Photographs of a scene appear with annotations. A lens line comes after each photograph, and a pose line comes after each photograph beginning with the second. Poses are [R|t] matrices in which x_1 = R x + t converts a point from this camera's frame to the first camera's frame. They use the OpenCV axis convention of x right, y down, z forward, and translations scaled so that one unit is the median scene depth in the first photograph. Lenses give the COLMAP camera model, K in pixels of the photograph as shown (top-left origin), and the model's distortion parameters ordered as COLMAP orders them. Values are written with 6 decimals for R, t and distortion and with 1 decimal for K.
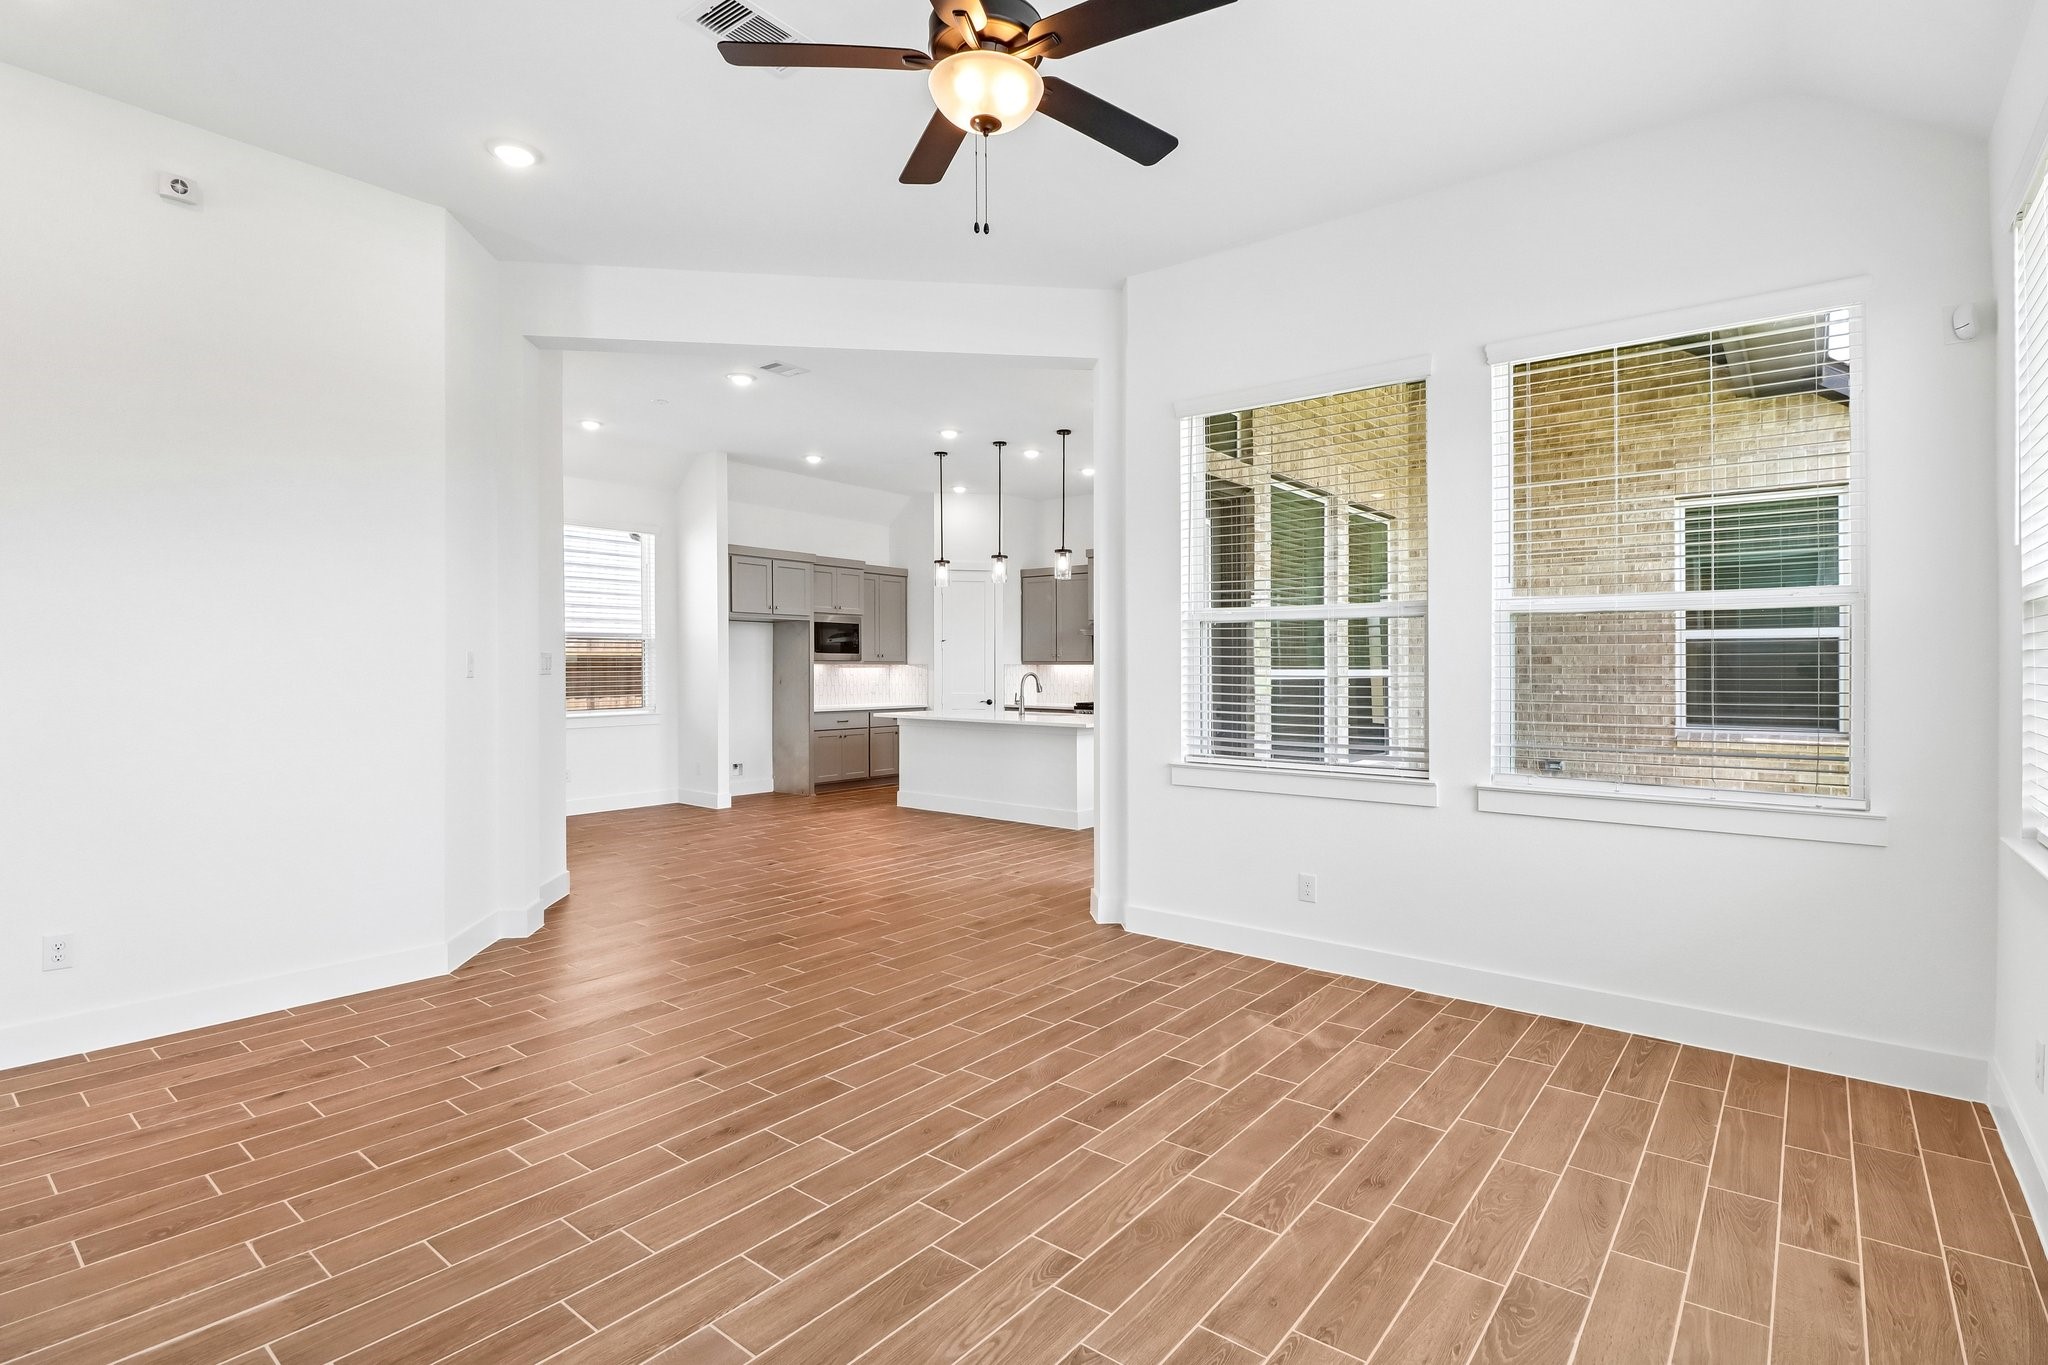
lens RADIAL K [[977.9, 0, 1034.4], [0, 977.9, 660.8], [0, 0, 1]] dist [-0.013182, -0.001112]
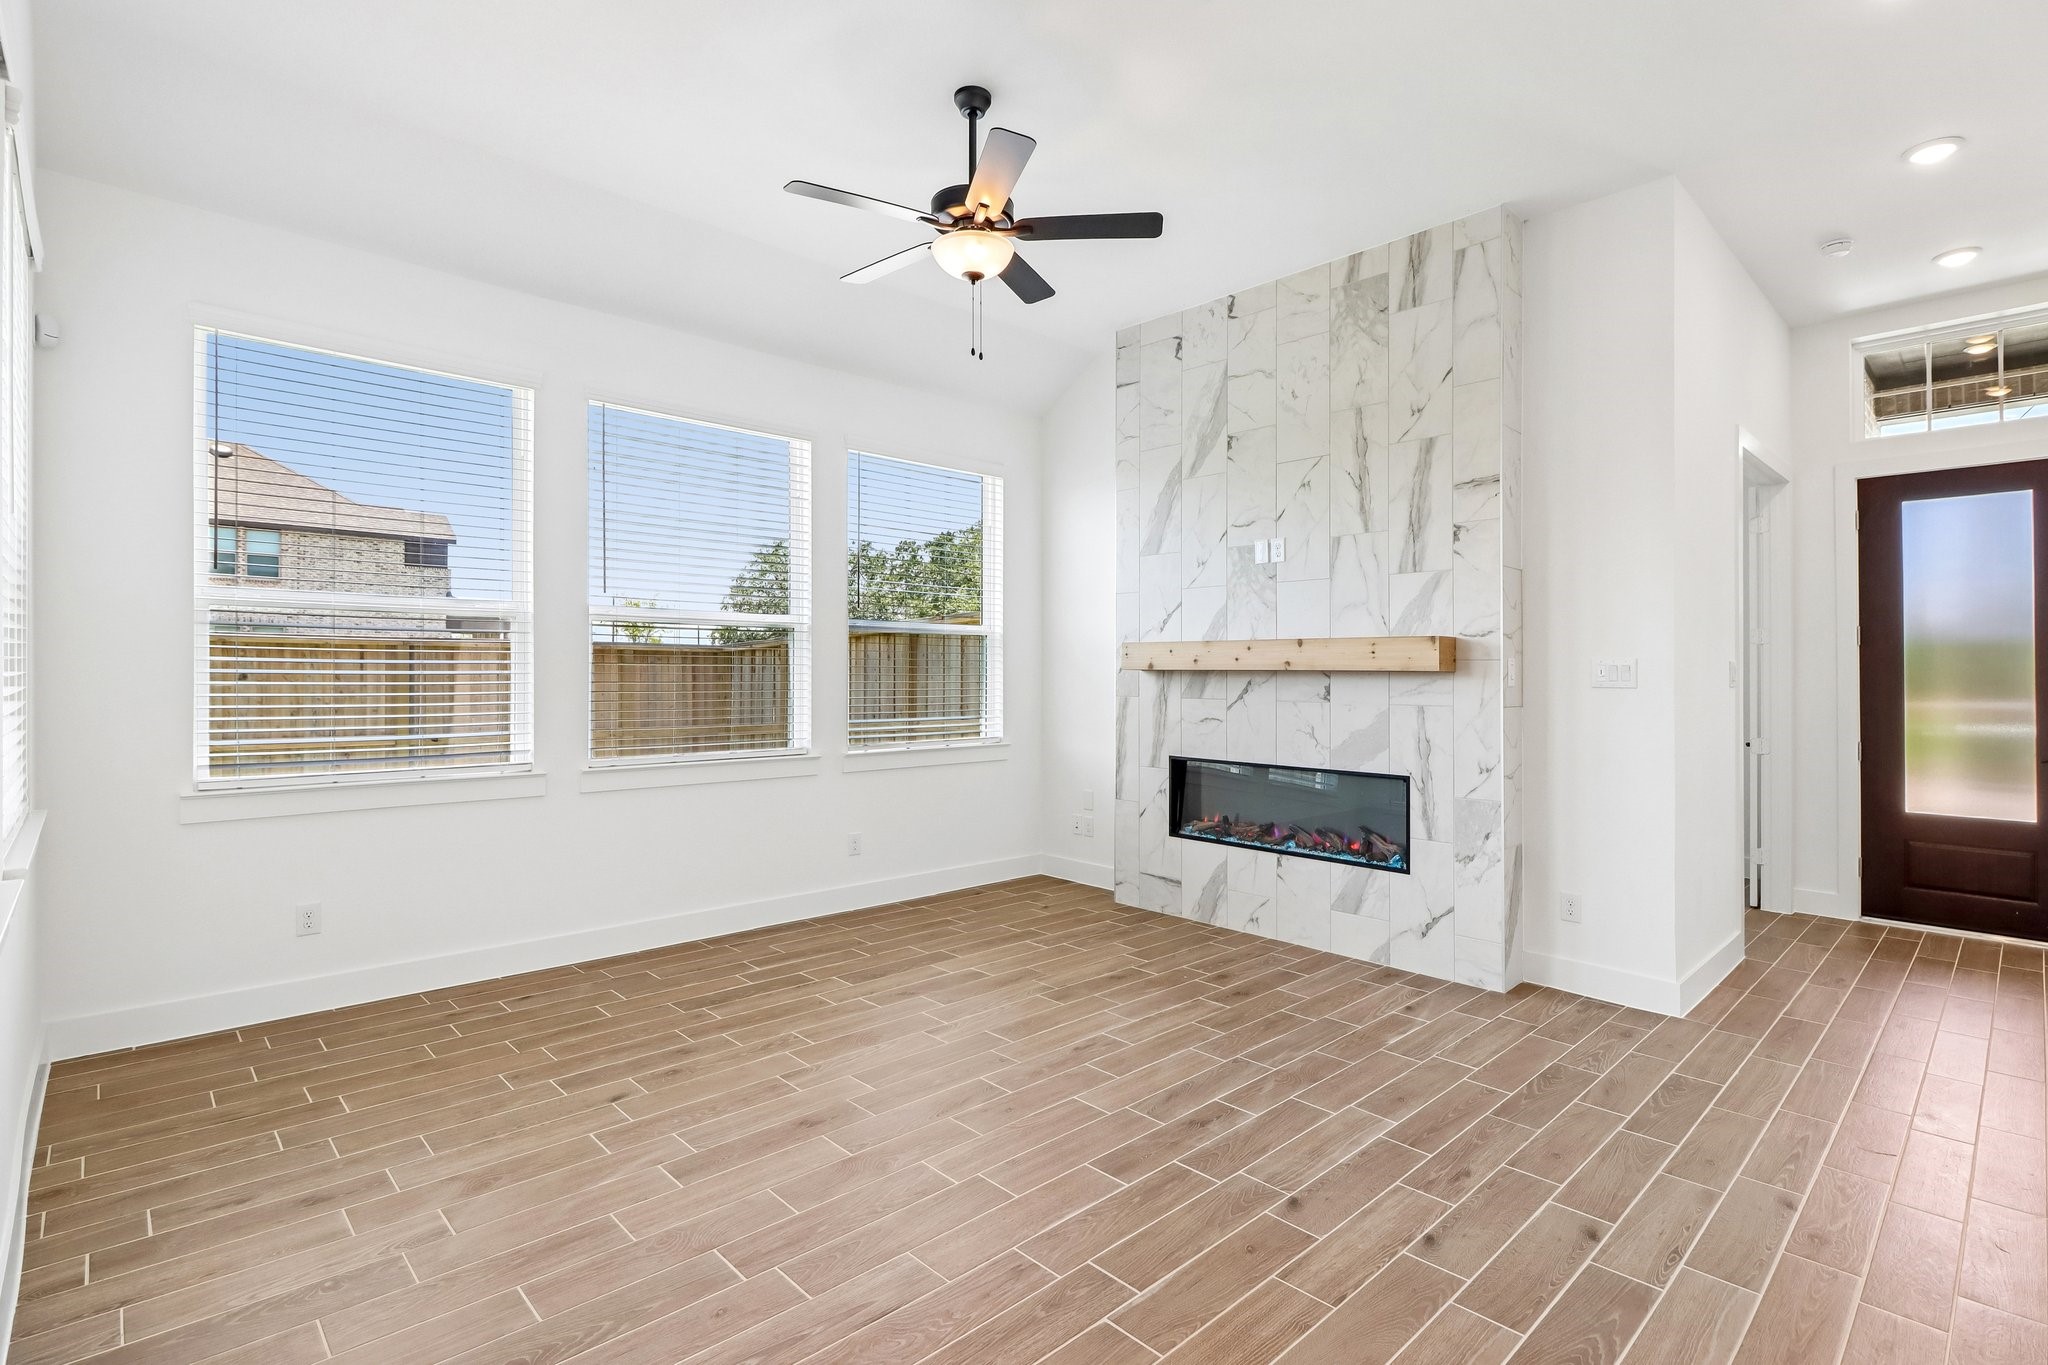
lens RADIAL K [[1001.8, 0, 1011.1], [0, 1001.8, 666.3], [0, 0, 1]] dist [0.004083, -0.000843]
pose [[-0.988107, -0.010736, 0.153395, -0.230240], [-0.011593, 0.999922, -0.004693, 0.005744], [-0.153333, -0.006416, -0.988154, 1.746948]]
